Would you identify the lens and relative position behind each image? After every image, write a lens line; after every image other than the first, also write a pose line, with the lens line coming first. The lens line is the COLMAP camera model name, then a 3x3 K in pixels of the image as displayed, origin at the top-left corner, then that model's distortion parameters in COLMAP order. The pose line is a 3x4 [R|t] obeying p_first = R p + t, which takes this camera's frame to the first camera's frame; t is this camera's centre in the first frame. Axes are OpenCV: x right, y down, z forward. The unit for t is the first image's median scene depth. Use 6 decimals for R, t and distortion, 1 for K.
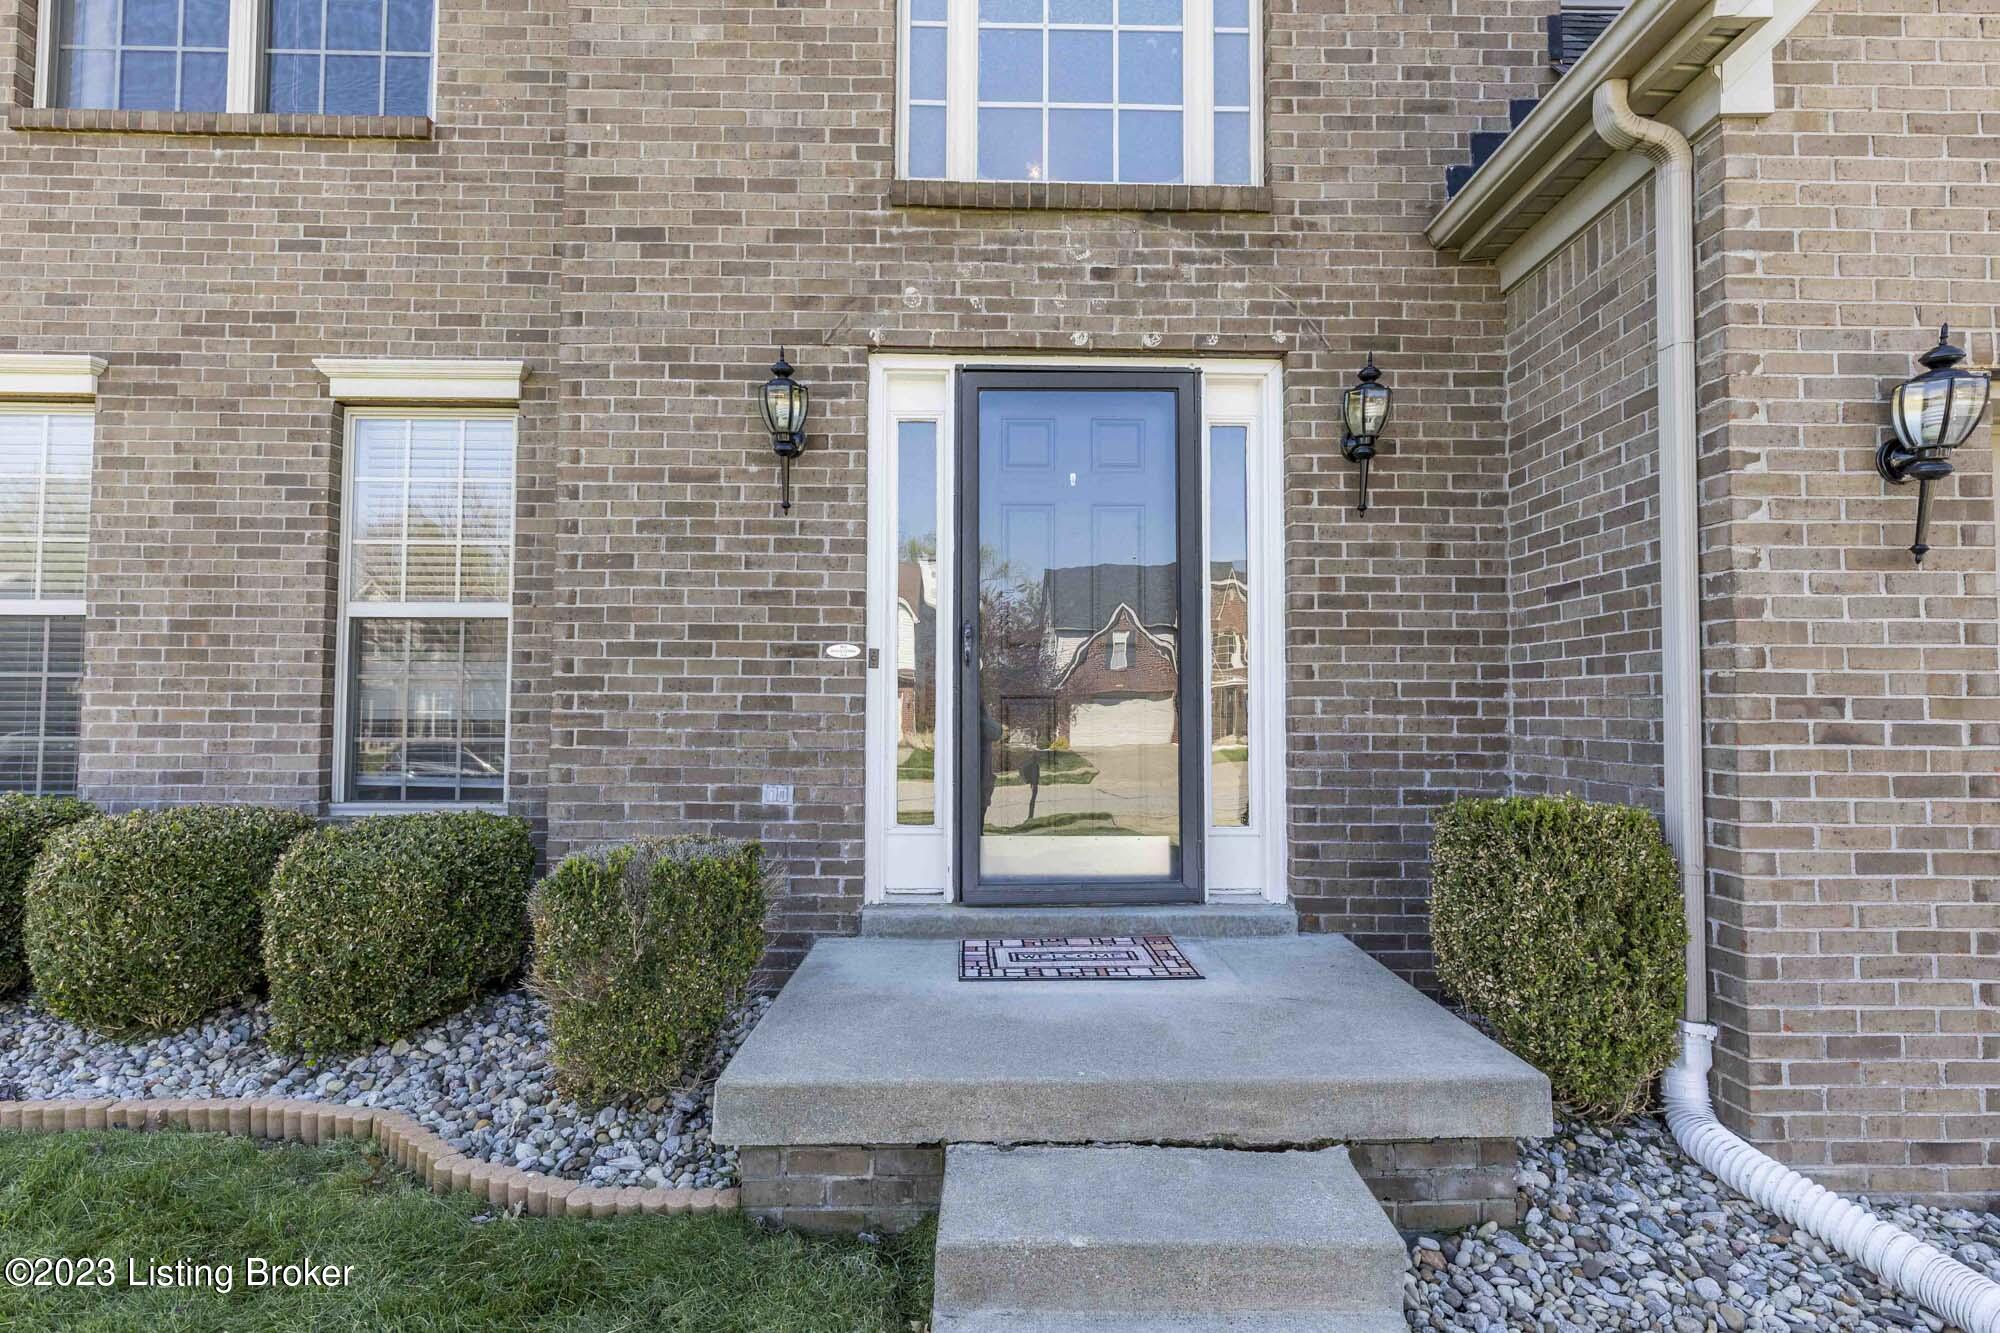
lens RADIAL K [[904.9, 0, 1002.6], [0, 904.9, 665.3], [0, 0, 1]] dist [0.009125, -0.002153]
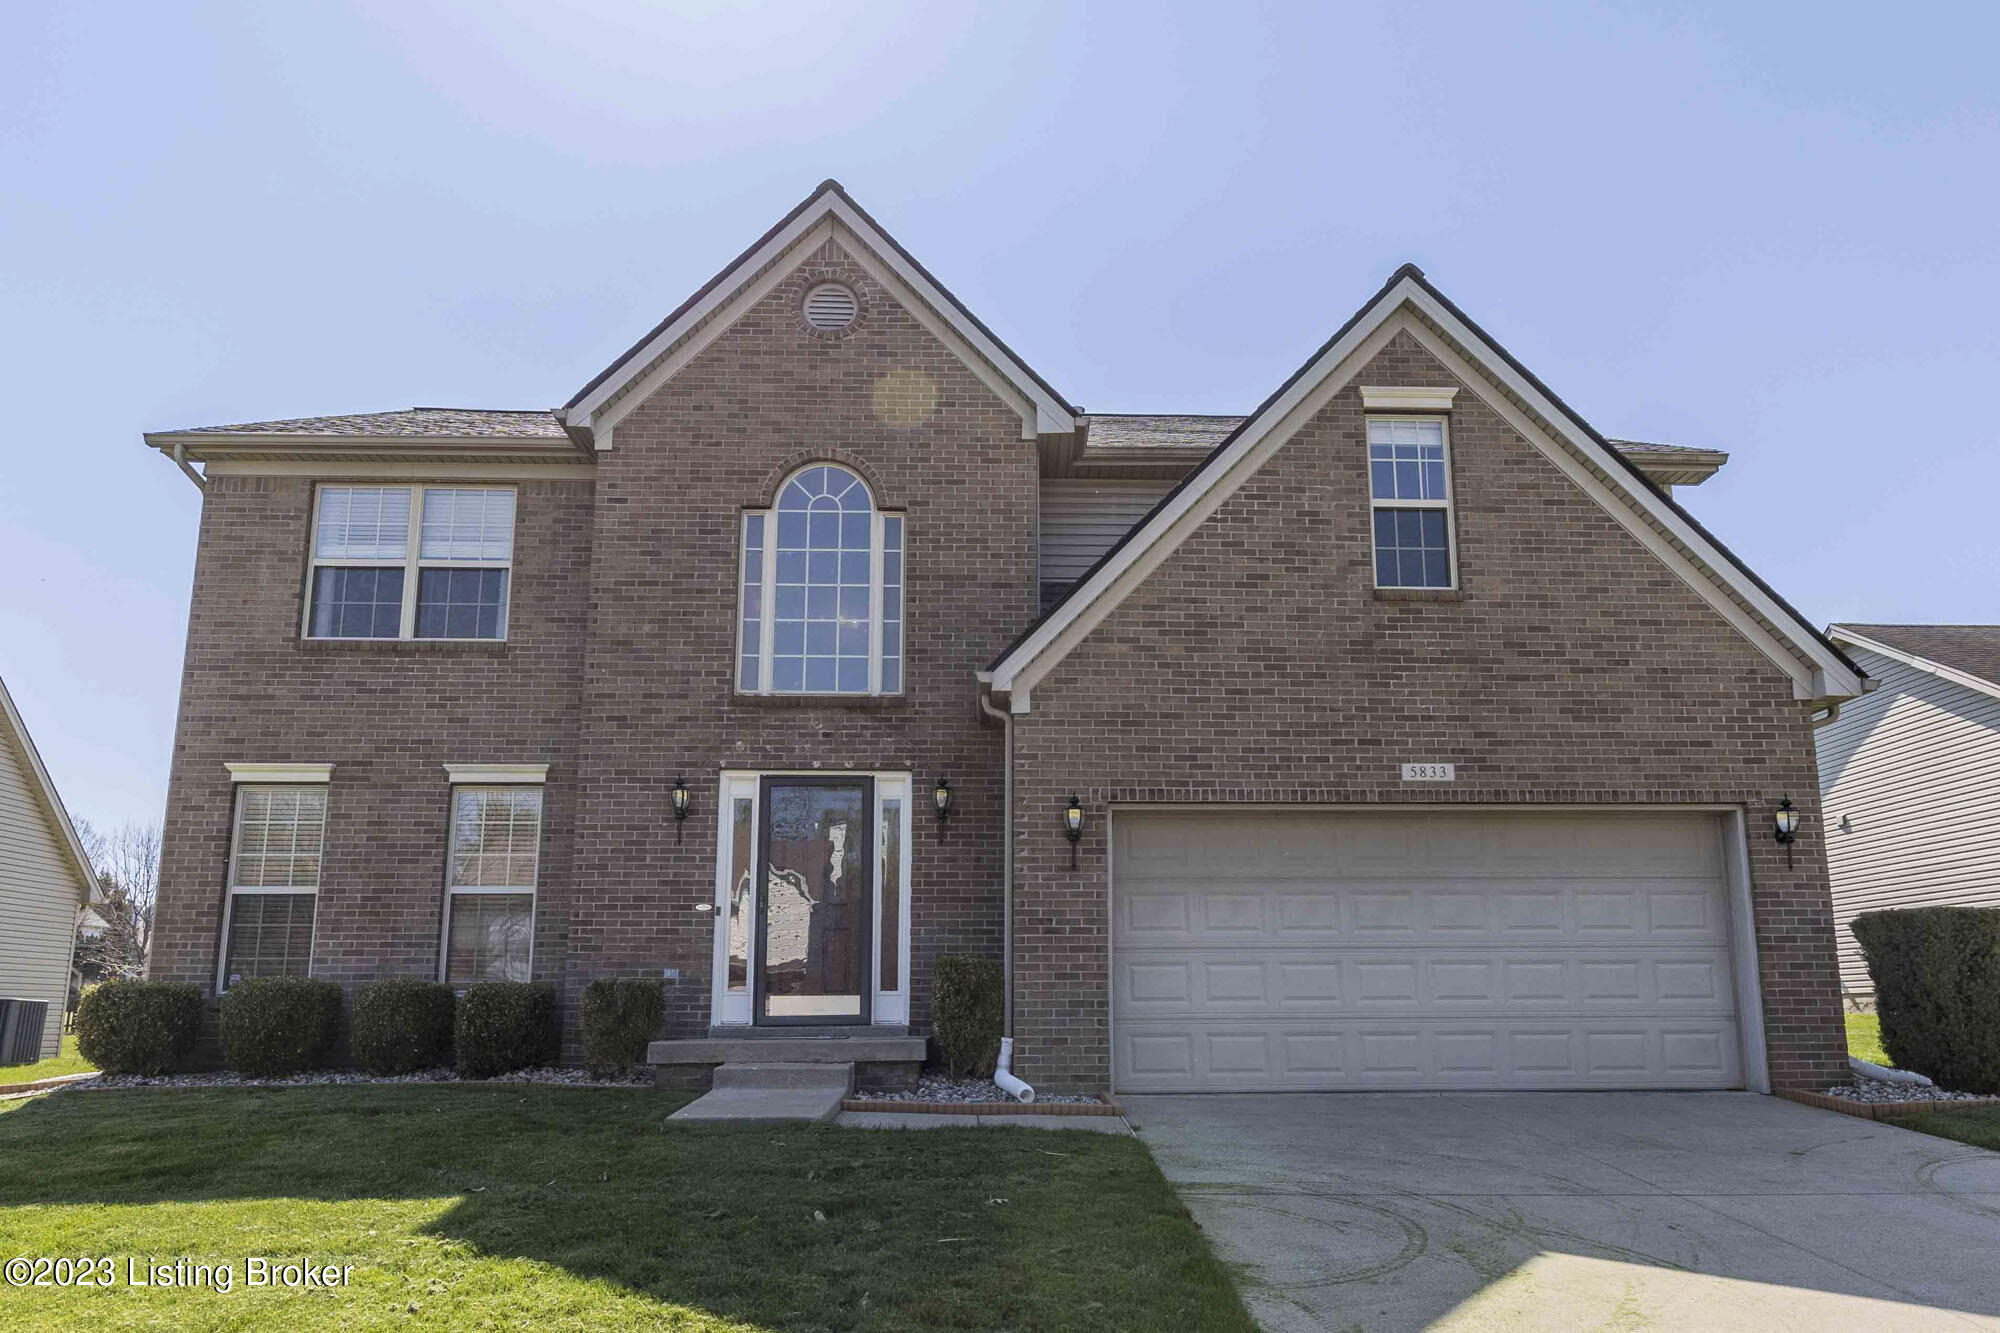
lens RADIAL K [[1298.8, 0, 1029.2], [0, 1298.8, 787.8], [0, 0, 1]] dist [0.011141, -0.003521]
pose [[0.999731, -0.004180, 0.022823, 0.529612], [0.007234, 0.990763, -0.135414, 0.126456], [-0.022046, 0.135542, 0.990526, -2.125751]]
